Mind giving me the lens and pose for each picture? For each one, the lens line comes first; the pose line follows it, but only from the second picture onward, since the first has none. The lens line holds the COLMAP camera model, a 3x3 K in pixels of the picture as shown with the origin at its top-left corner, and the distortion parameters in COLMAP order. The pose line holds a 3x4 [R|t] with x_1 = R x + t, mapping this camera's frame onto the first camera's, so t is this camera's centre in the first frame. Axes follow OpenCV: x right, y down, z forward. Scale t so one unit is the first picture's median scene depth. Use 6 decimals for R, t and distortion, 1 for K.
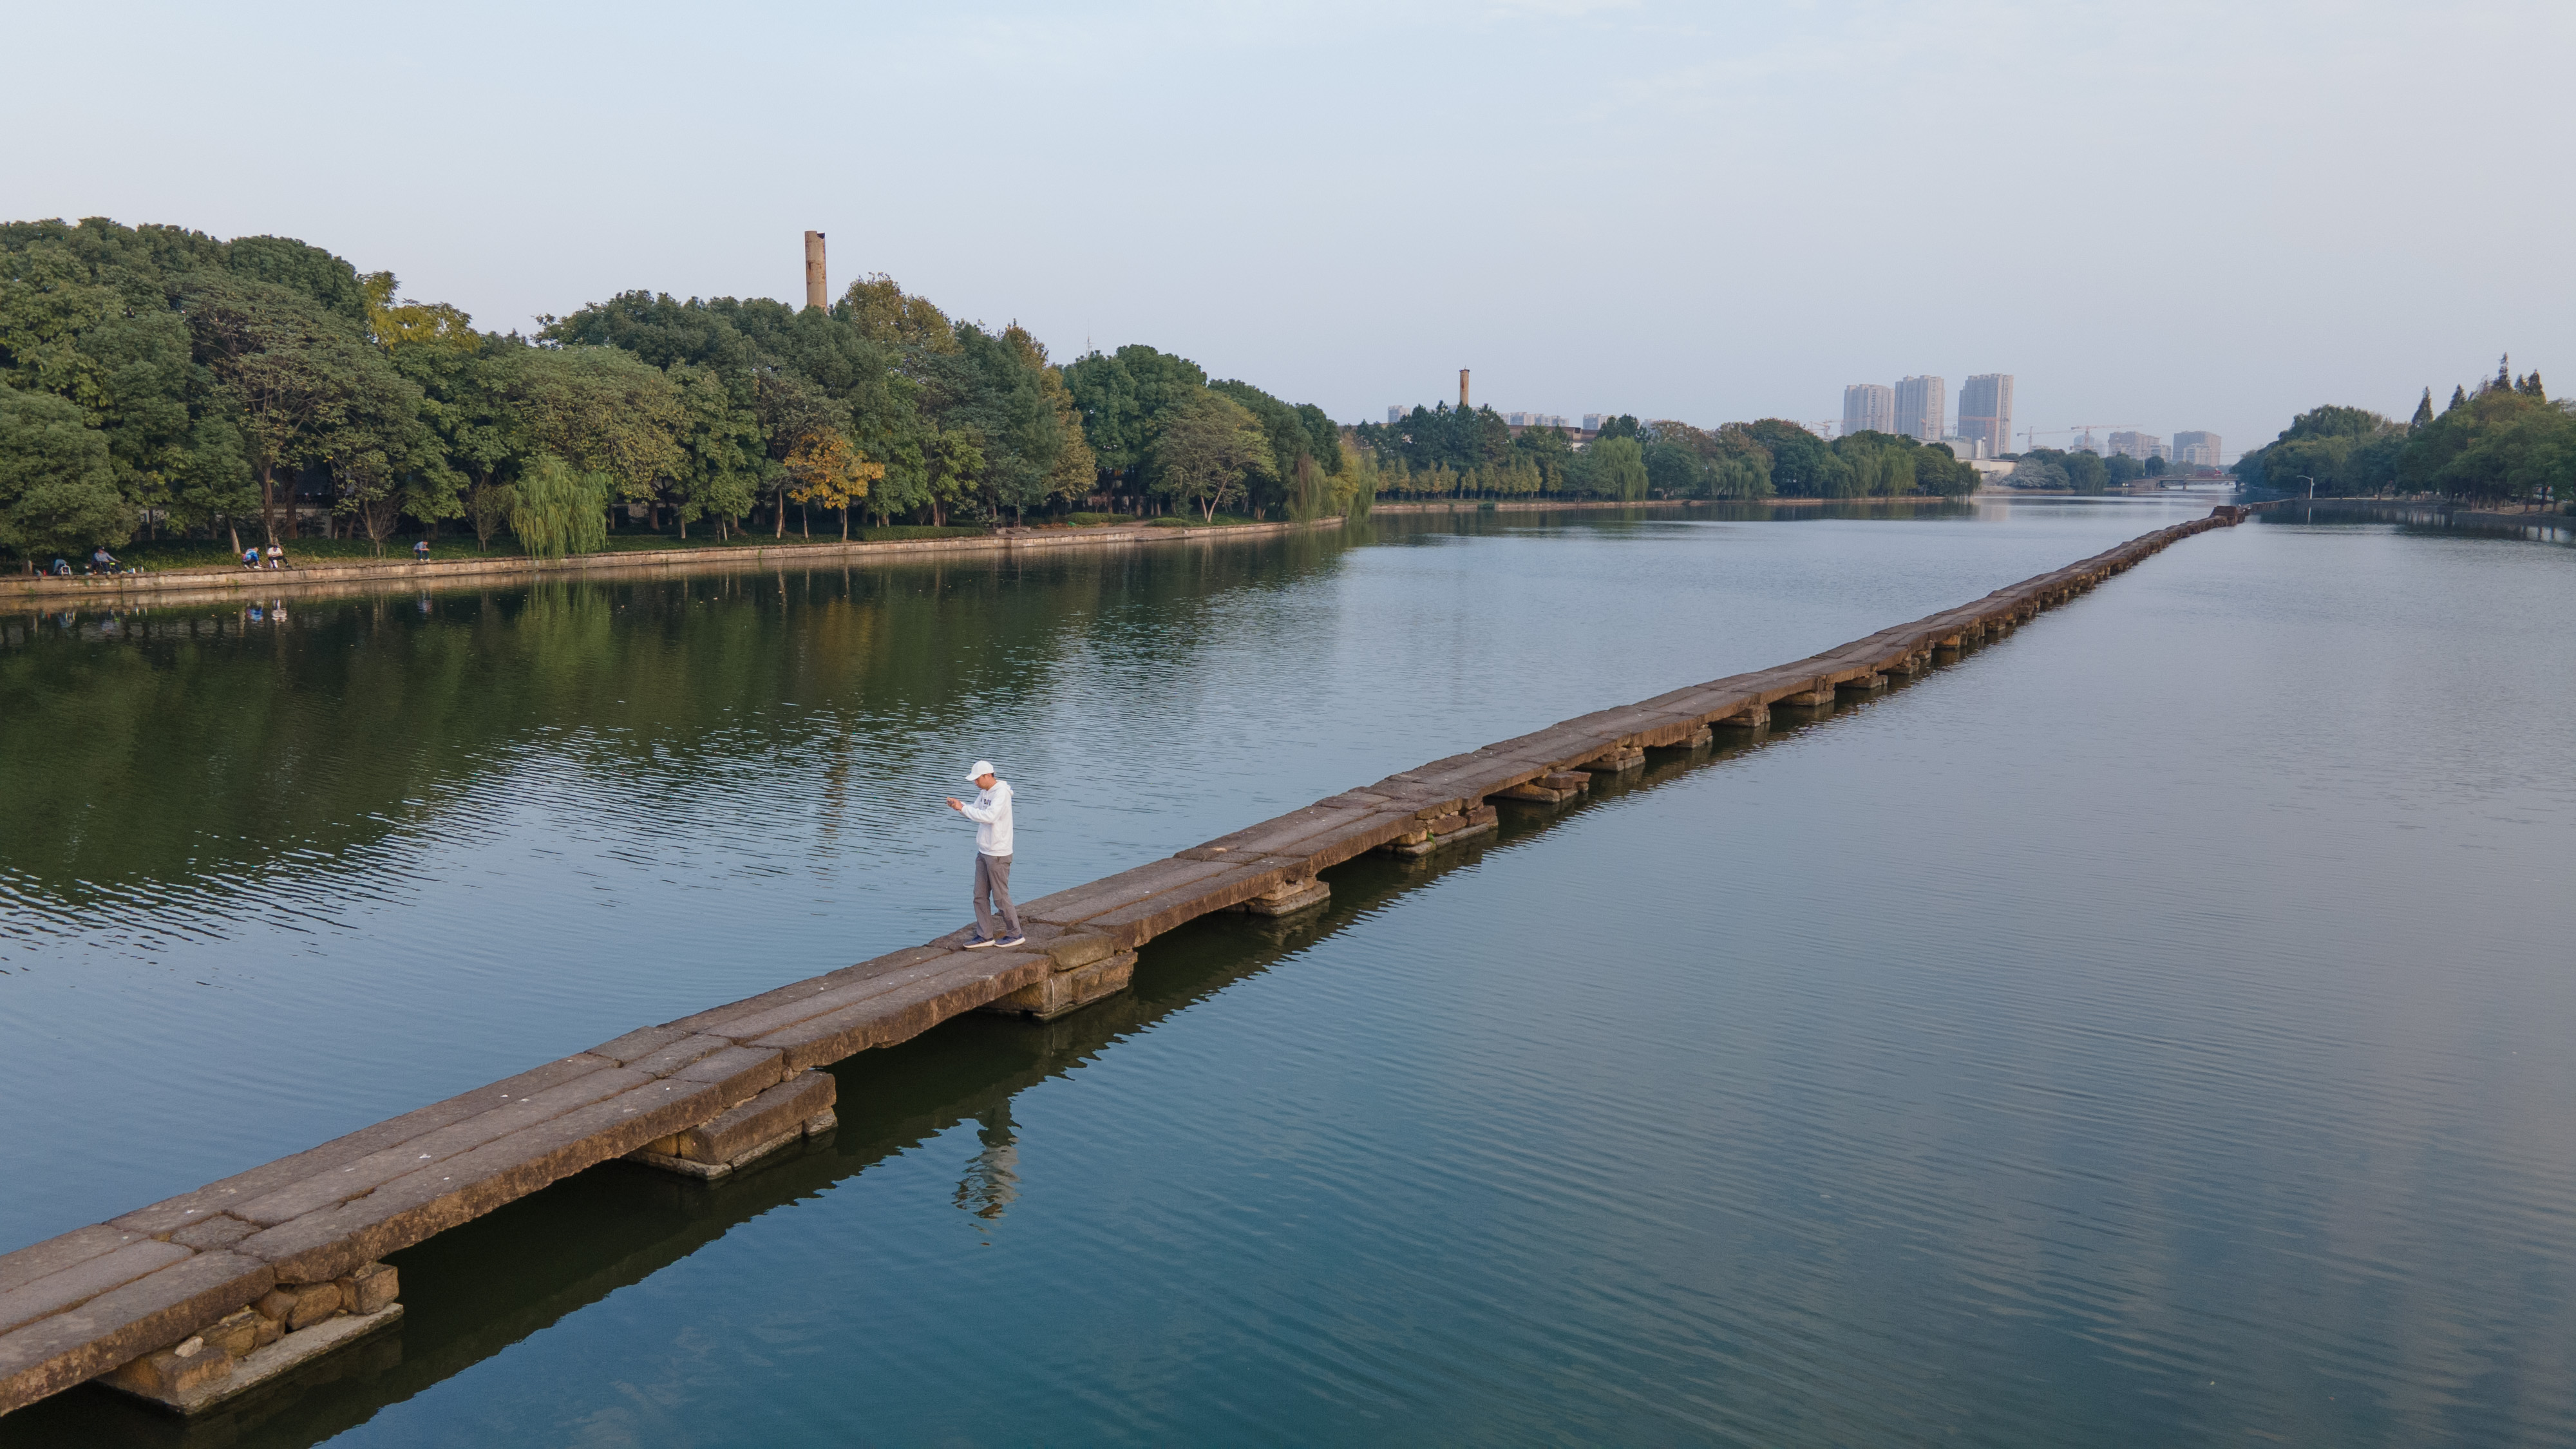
lens RADIAL K [[1886.1, 0, 1297.9], [0, 1886.1, 732.0], [0, 0, 1]] dist [0.027493, 0.023743]
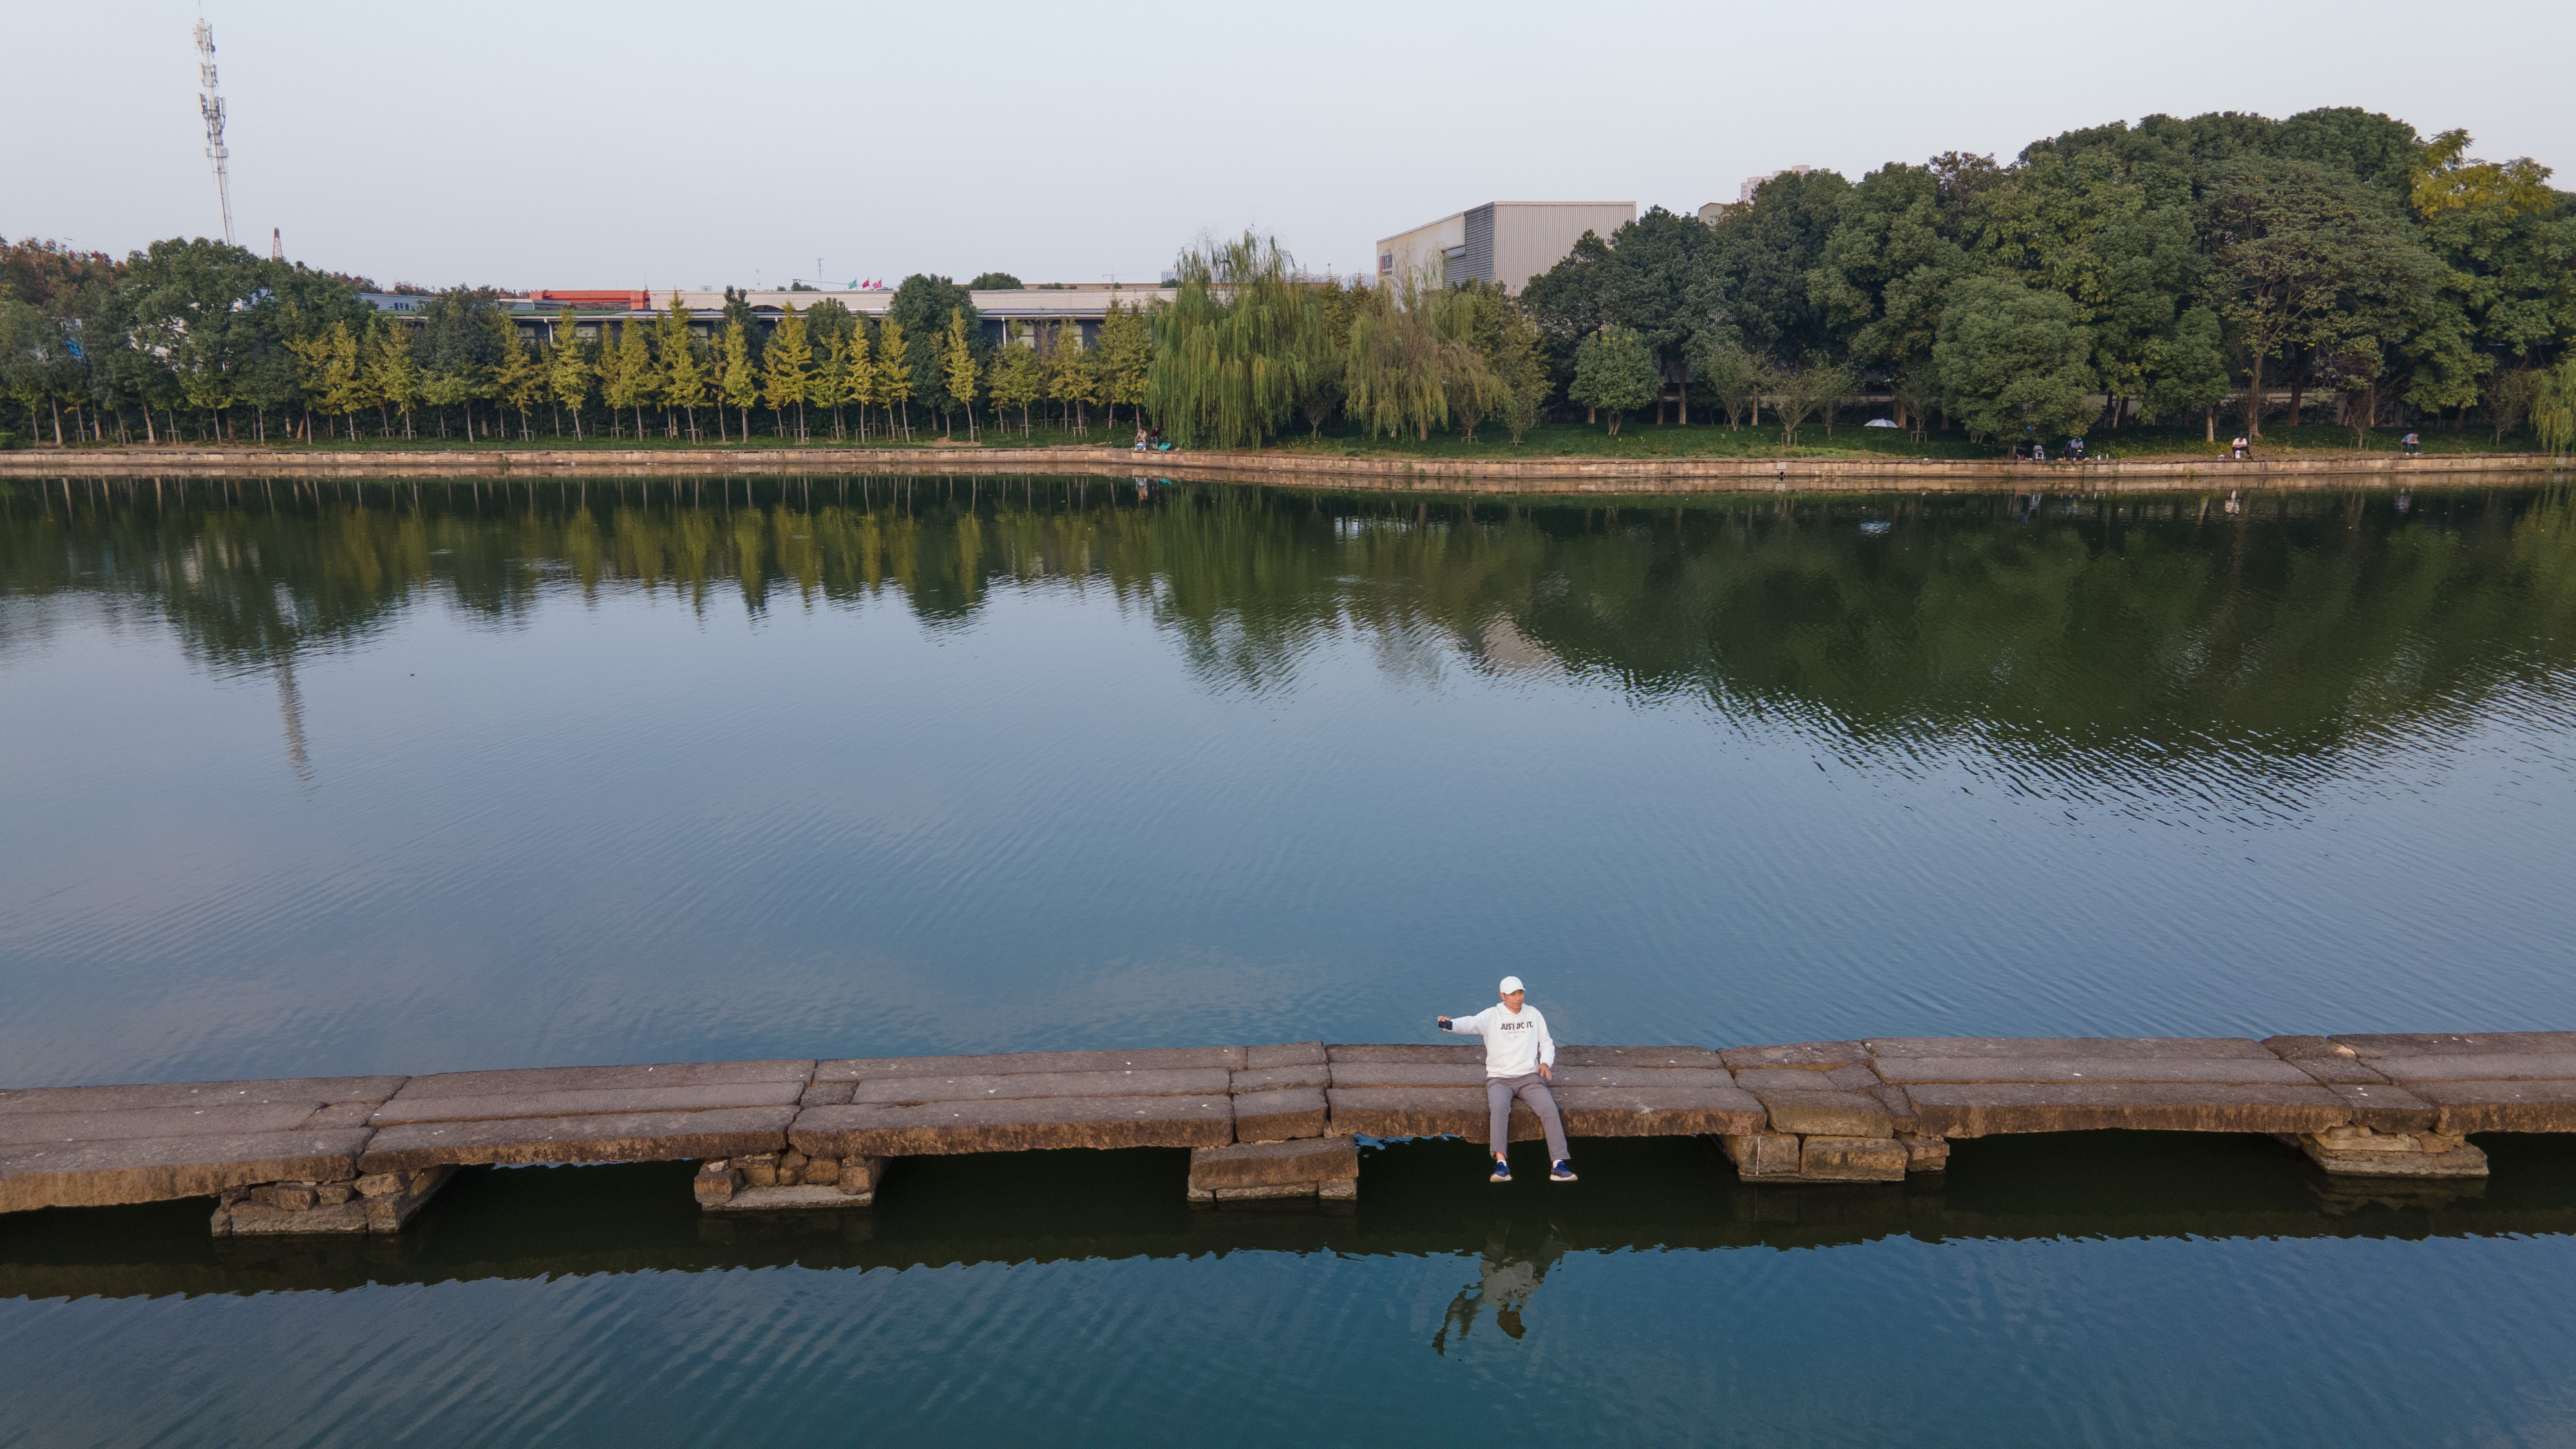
lens RADIAL K [[1886.1, 0, 1287.1], [0, 1886.1, 728.0], [0, 0, 1]] dist [0.027493, 0.023743]
pose [[0.483148, 0.174958, -0.857880, 0.075864], [-0.110203, 0.984190, 0.138653, -0.023637], [0.868576, 0.027551, 0.494790, 0.063700]]
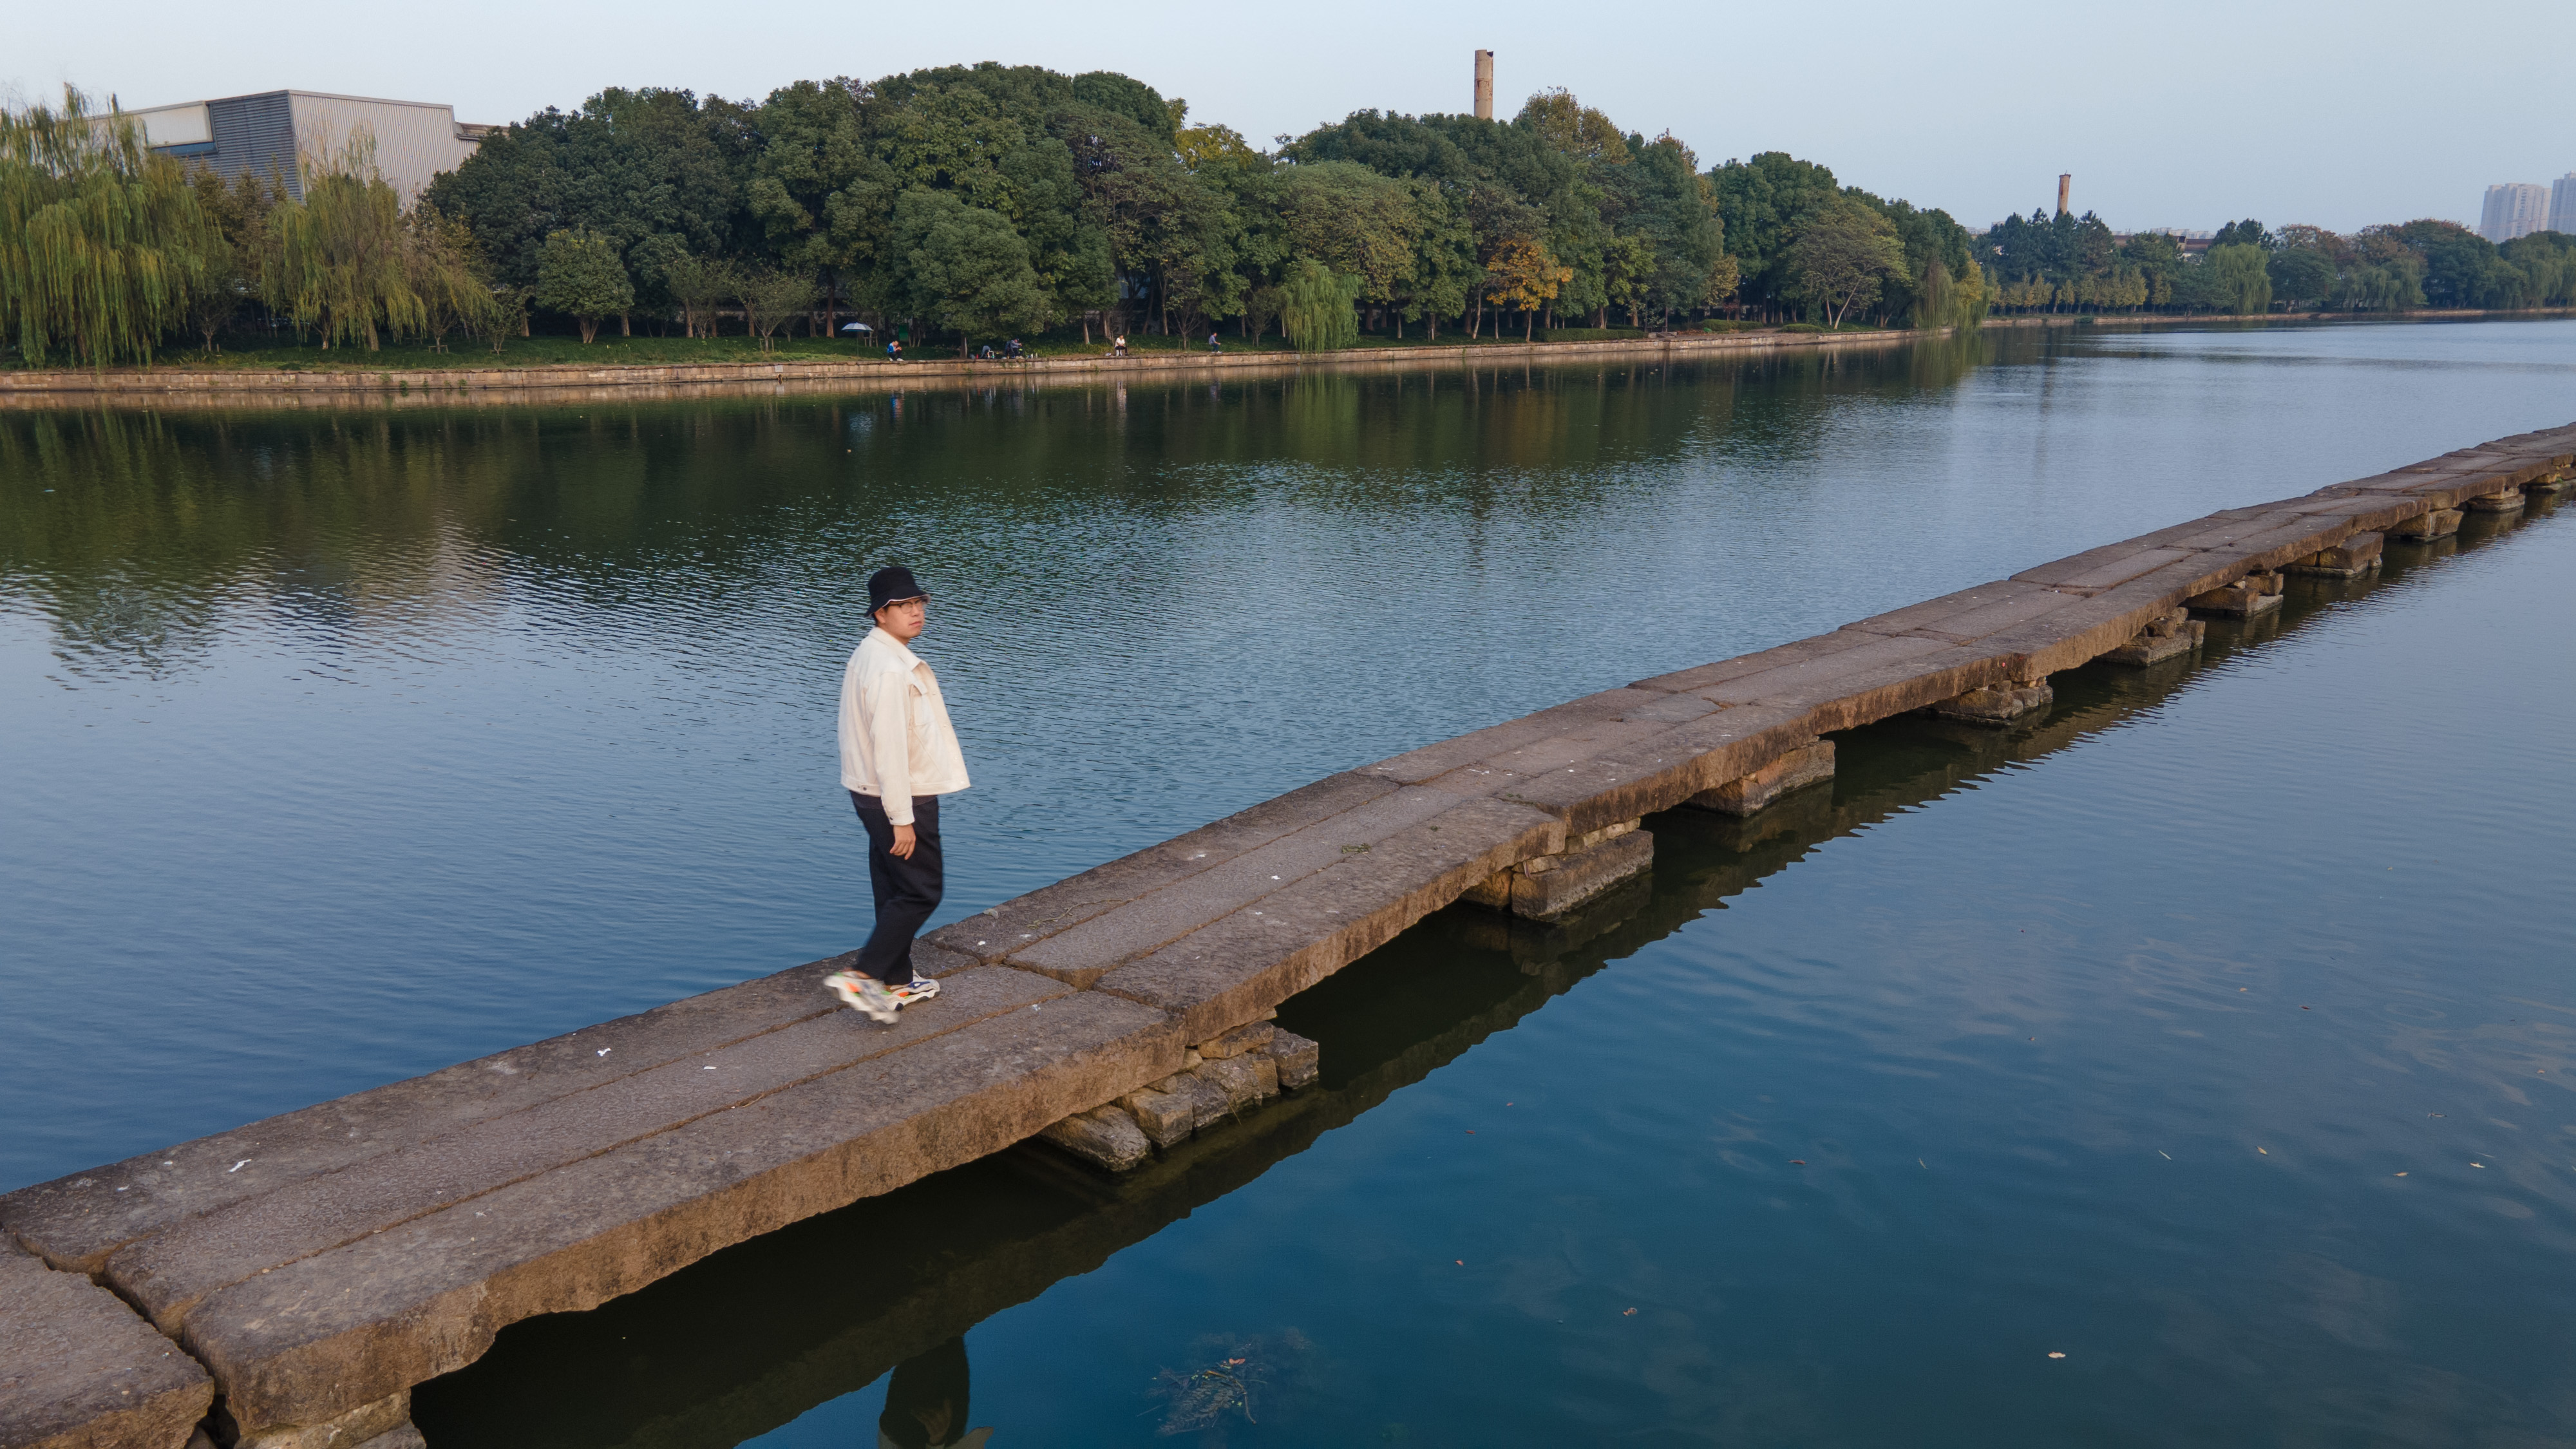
lens RADIAL K [[1886.1, 0, 1276.5], [0, 1886.1, 738.1], [0, 0, 1]] dist [0.027493, 0.023743]
pose [[0.965820, 0.049753, -0.254395, -0.099265], [-0.027110, 0.995413, 0.091750, 0.031365], [0.257793, -0.081718, 0.962738, -0.102366]]
